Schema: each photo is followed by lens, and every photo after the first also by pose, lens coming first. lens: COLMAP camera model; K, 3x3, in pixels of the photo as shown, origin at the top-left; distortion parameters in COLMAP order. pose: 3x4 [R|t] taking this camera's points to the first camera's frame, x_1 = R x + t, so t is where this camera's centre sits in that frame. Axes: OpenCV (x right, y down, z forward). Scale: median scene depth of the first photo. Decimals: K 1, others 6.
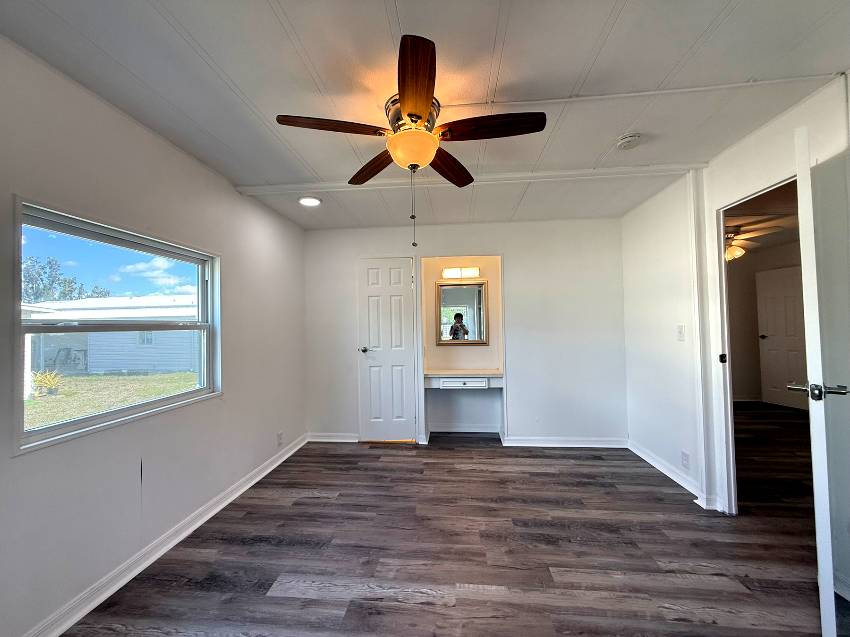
lens RADIAL K [[342.7, 0, 426.0], [0, 342.7, 317.2], [0, 0, 1]] dist [-0.000741, 0.000045]
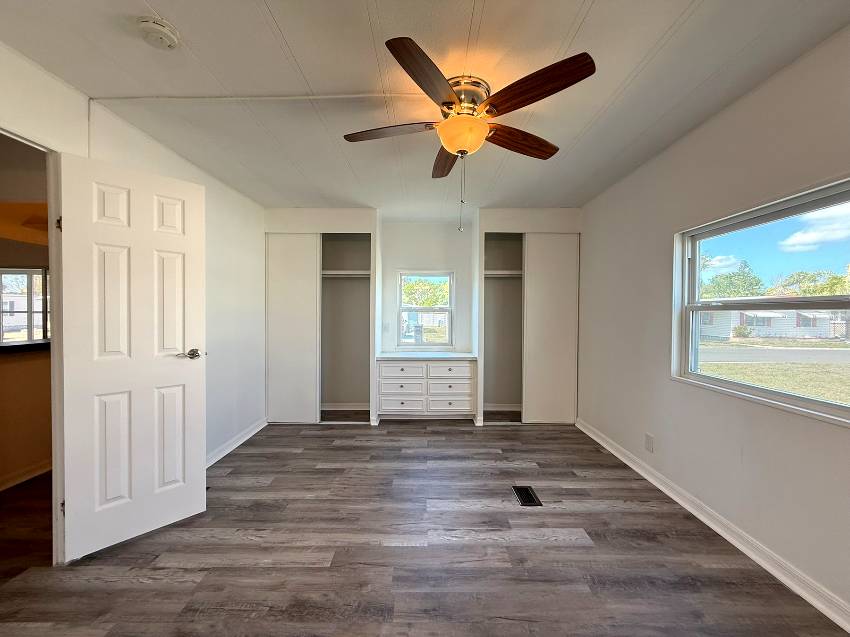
lens RADIAL K [[342.7, 0, 424.5], [0, 342.7, 316.9], [0, 0, 1]] dist [-0.000741, 0.000045]
pose [[-0.996538, 0.015337, -0.081707, 0.162968], [0.016425, 0.999785, -0.012660, 0.058470], [0.081495, -0.013958, -0.996576, 1.955877]]
